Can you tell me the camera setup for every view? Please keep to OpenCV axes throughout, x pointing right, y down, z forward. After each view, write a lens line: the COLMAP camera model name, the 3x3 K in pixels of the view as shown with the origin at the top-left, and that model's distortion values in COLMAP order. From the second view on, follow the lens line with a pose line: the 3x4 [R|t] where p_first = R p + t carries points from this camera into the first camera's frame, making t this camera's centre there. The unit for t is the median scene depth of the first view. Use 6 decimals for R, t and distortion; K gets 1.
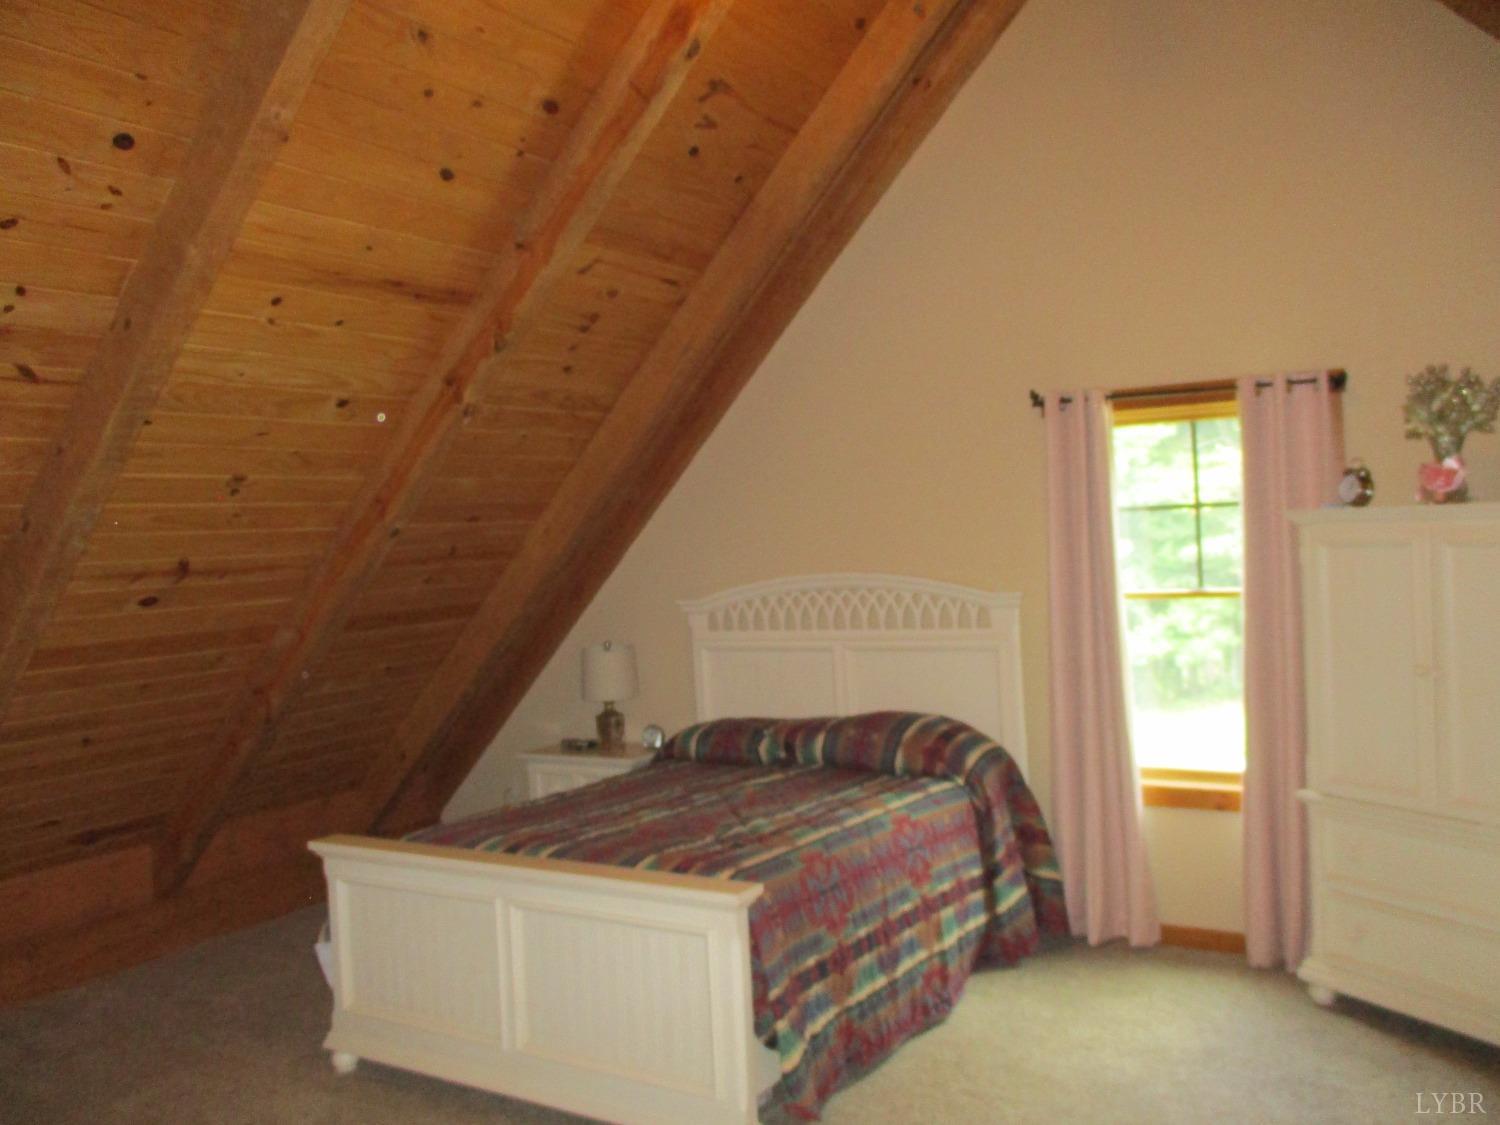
lens RADIAL K [[1243.4, 0, 756.1], [0, 1243.4, 522.6], [0, 0, 1]] dist [-0.025631, 0.003645]
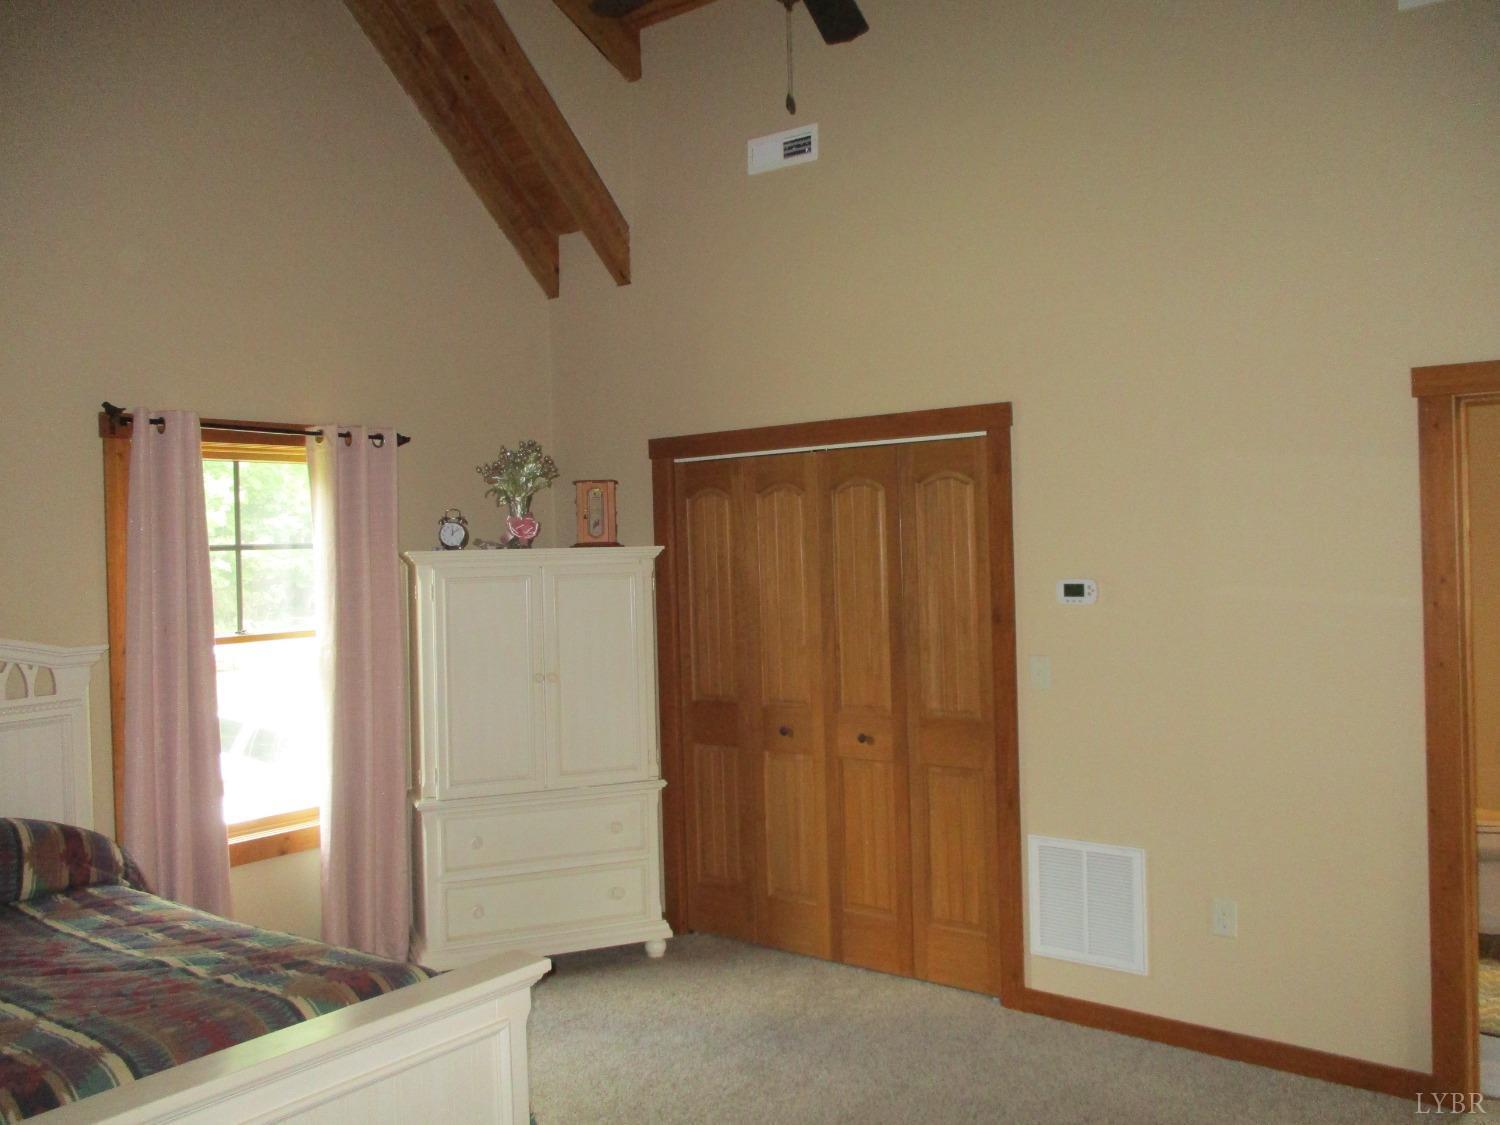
lens RADIAL K [[1243.4, 0, 756.1], [0, 1243.4, 522.6], [0, 0, 1]] dist [-0.025631, 0.003645]
pose [[0.125411, 0.058354, 0.990387, -0.574517], [0.016644, 0.998004, -0.060910, 0.033839], [-0.991965, 0.024122, 0.124189, 0.491940]]
